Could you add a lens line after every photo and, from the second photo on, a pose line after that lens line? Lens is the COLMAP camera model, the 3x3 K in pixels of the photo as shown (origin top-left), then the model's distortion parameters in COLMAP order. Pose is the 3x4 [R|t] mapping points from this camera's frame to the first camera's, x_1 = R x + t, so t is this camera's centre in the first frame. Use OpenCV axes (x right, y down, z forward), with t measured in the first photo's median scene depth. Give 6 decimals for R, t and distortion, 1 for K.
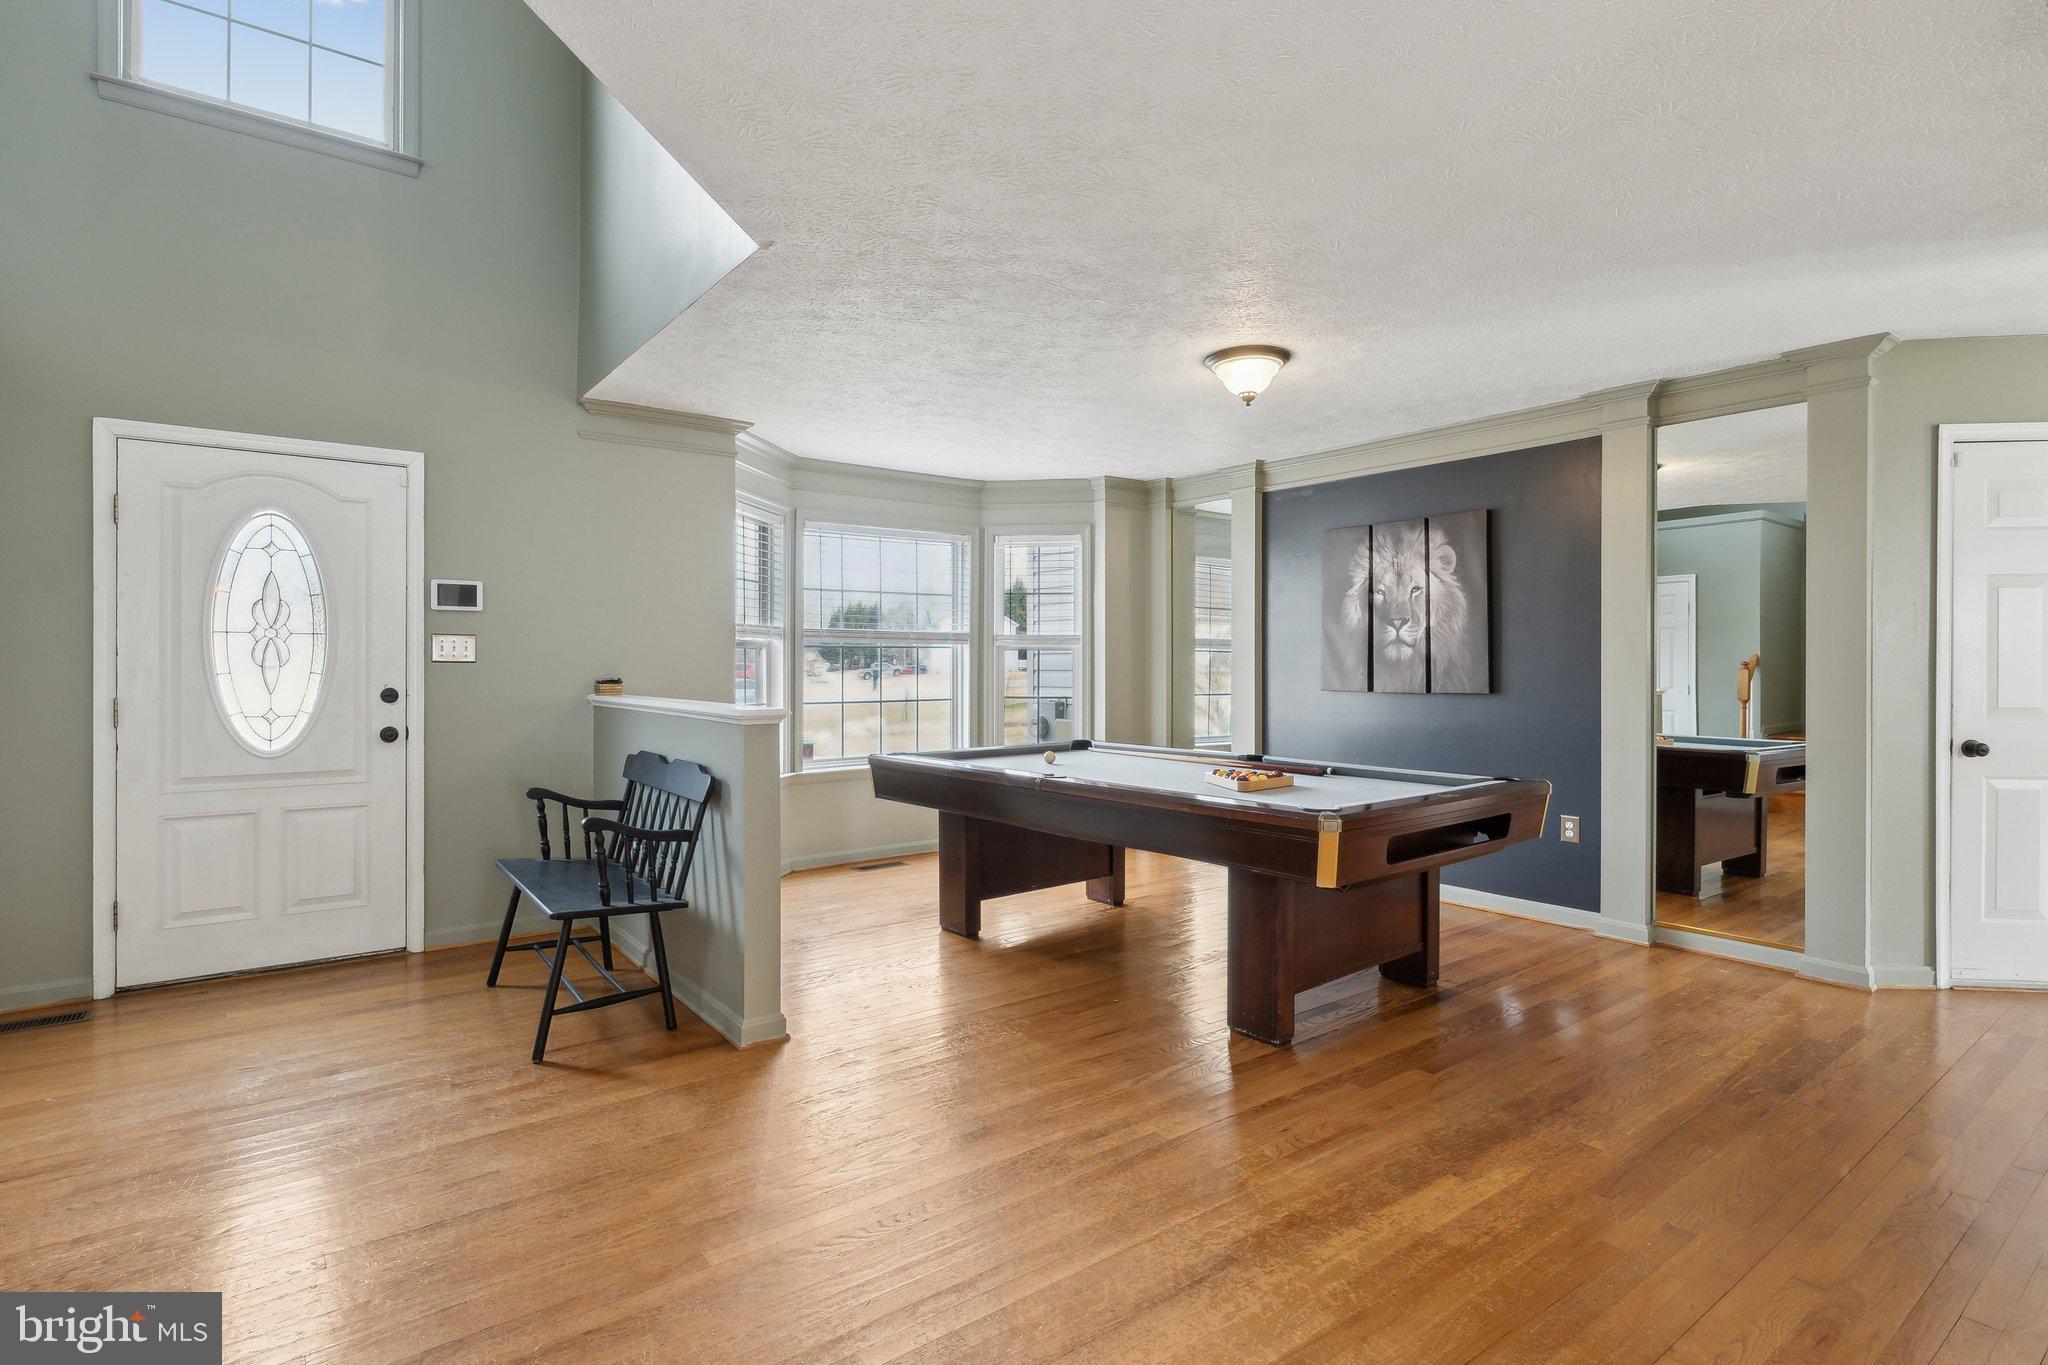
lens RADIAL K [[1001.8, 0, 1017.1], [0, 1001.8, 663.9], [0, 0, 1]] dist [-0.007445, -0.000941]
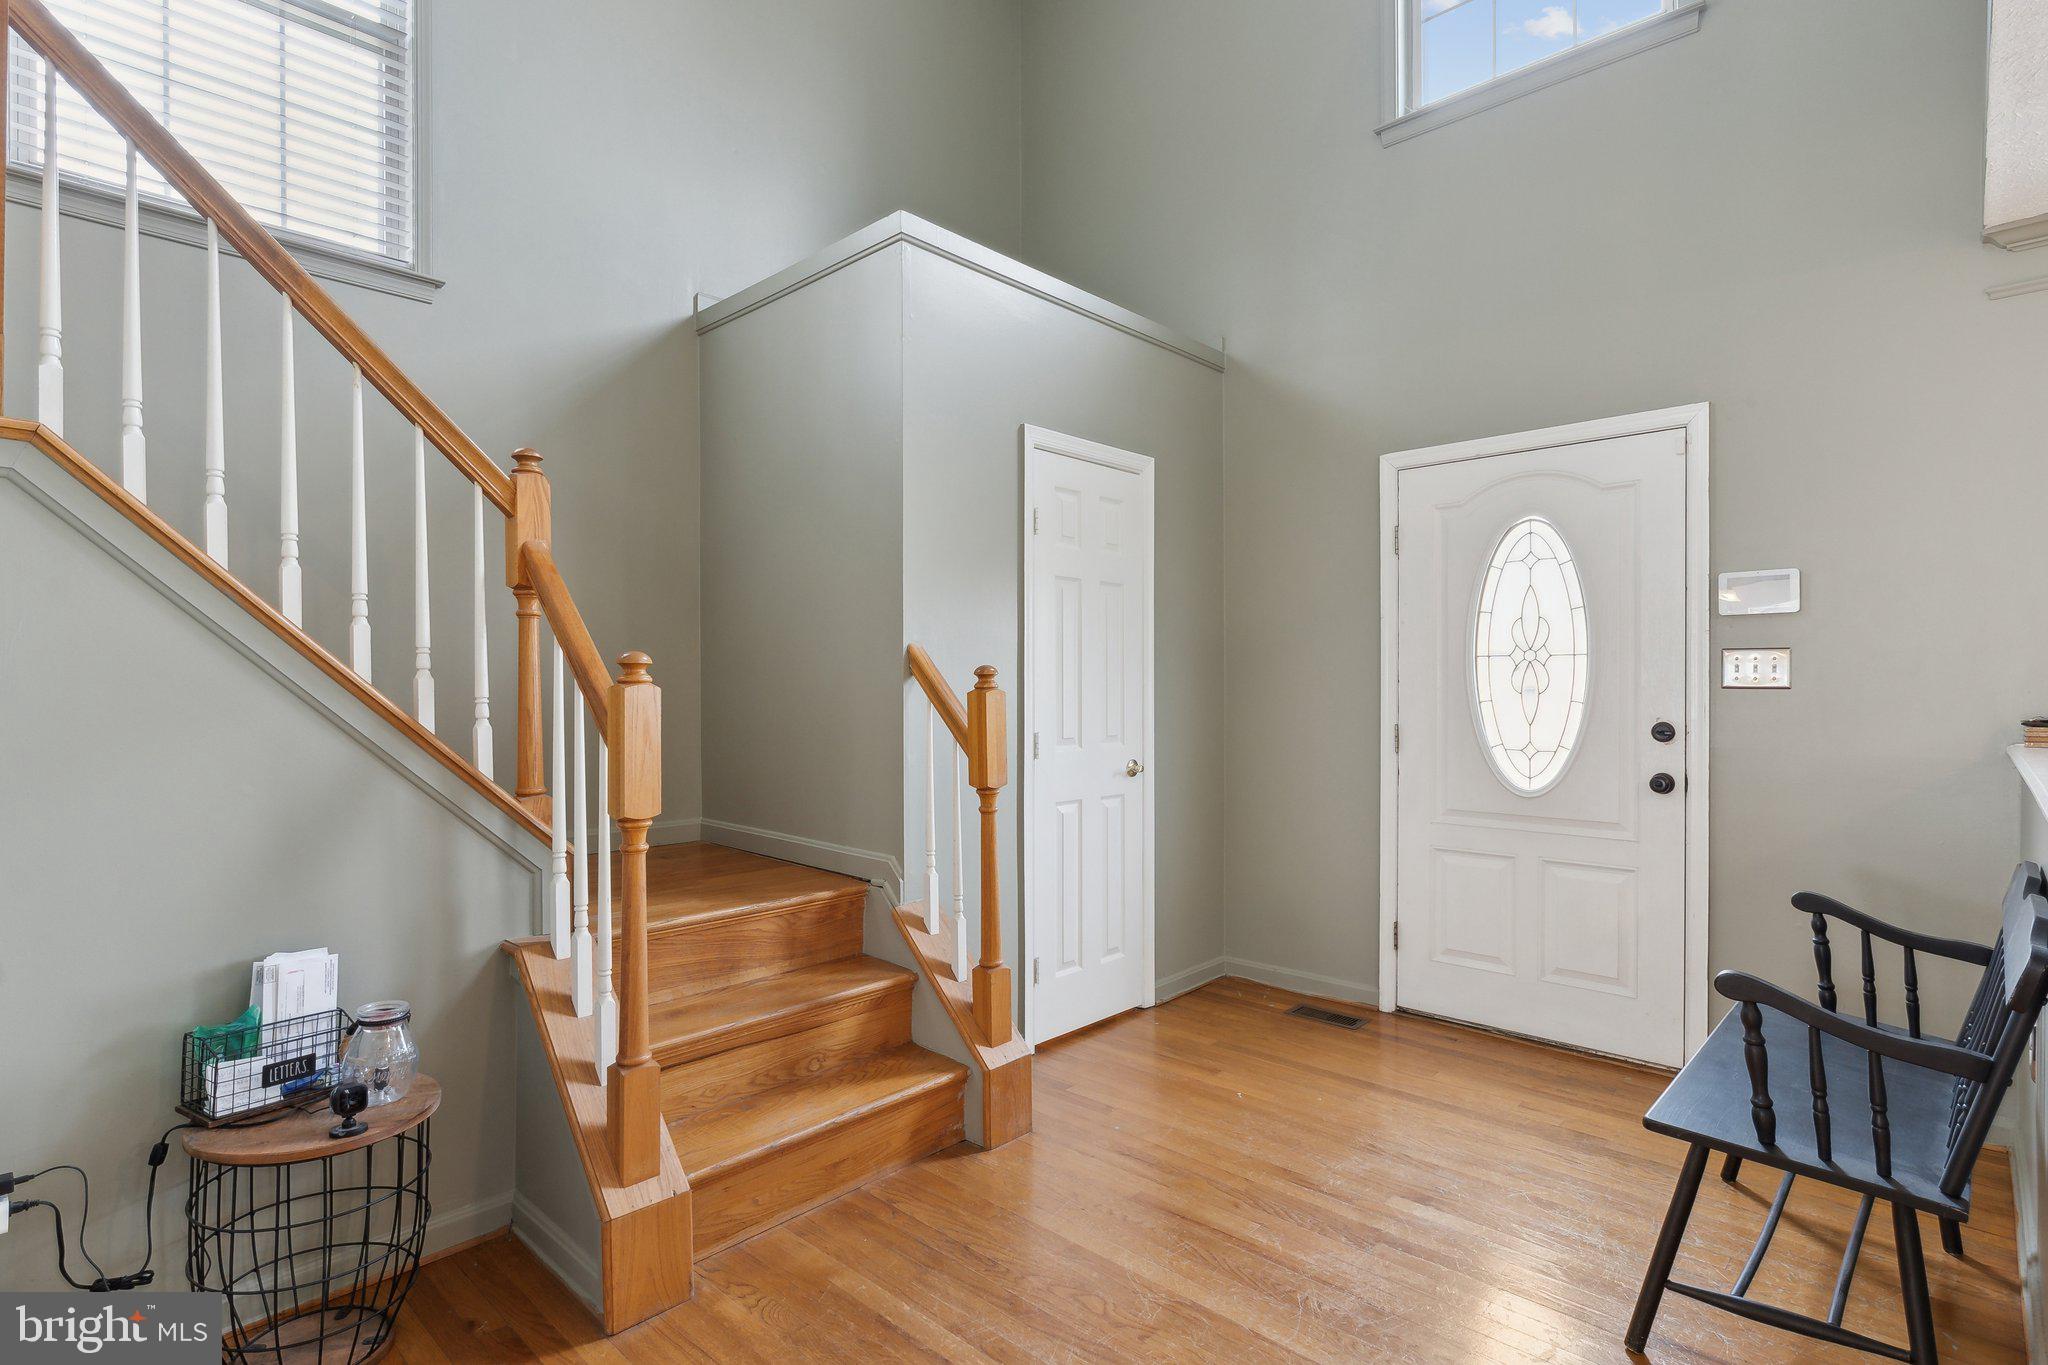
lens RADIAL K [[1000.3, 0, 1024.8], [0, 1000.3, 689.6], [0, 0, 1]] dist [-0.003335, -0.000083]
pose [[0.169517, 0.003347, -0.985522, 0.041053], [0.006040, 0.999972, 0.004435, -0.007254], [0.985509, -0.006704, 0.169492, 0.387780]]
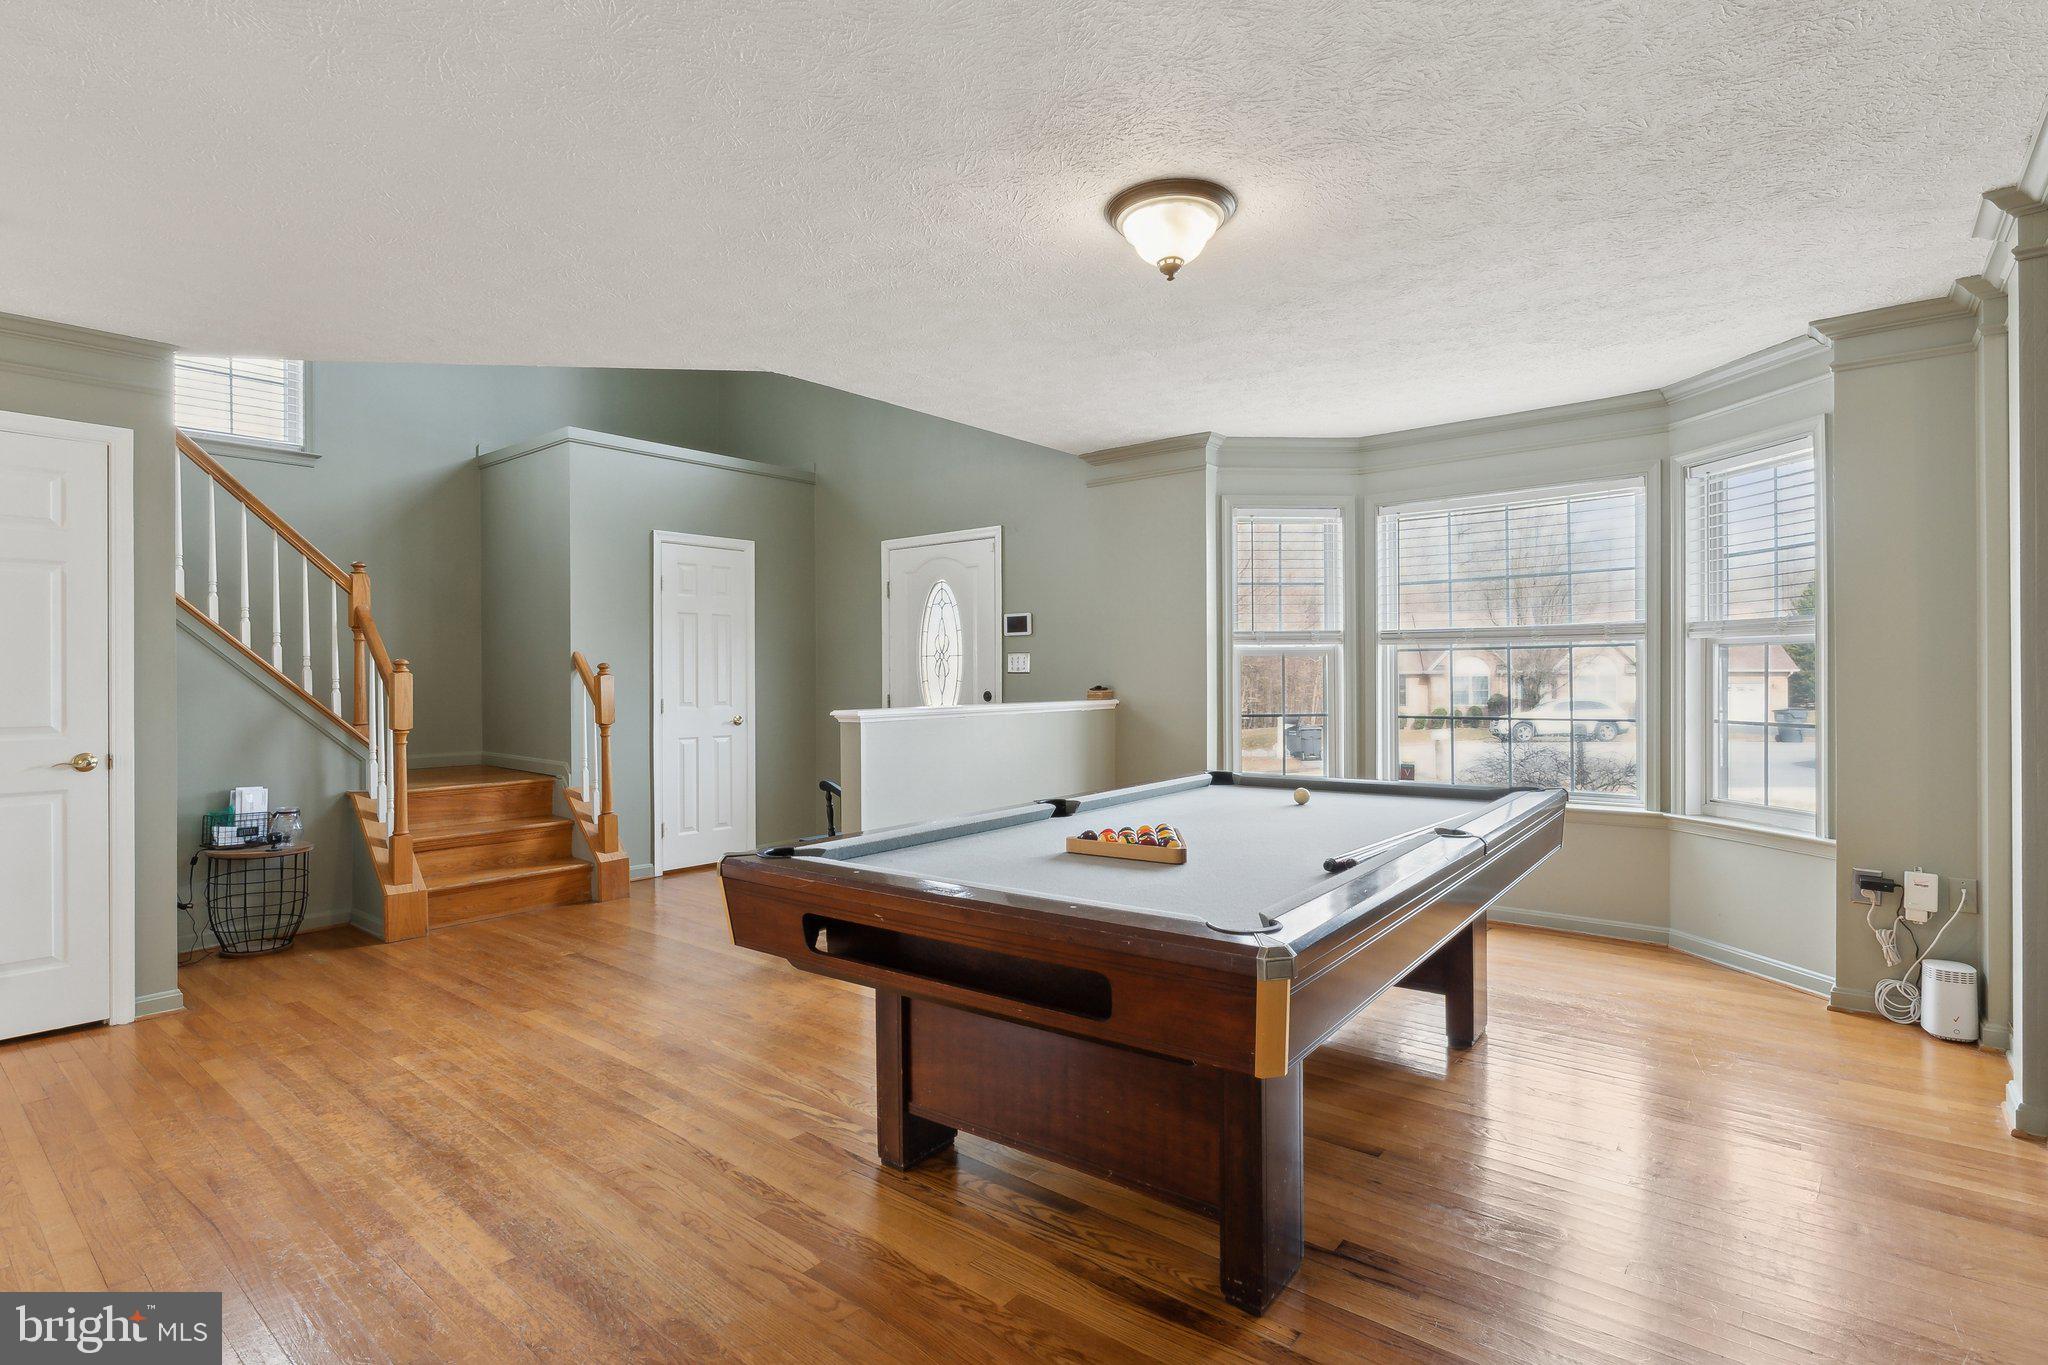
lens RADIAL K [[994.3, 0, 1019.5], [0, 994.3, 674.4], [0, 0, 1]] dist [-0.000576, -0.000561]
pose [[0.235494, -0.002005, -0.971874, 0.793517], [0.009921, 0.999951, 0.000341, -0.000152], [0.971825, -0.009722, 0.235503, 0.700863]]
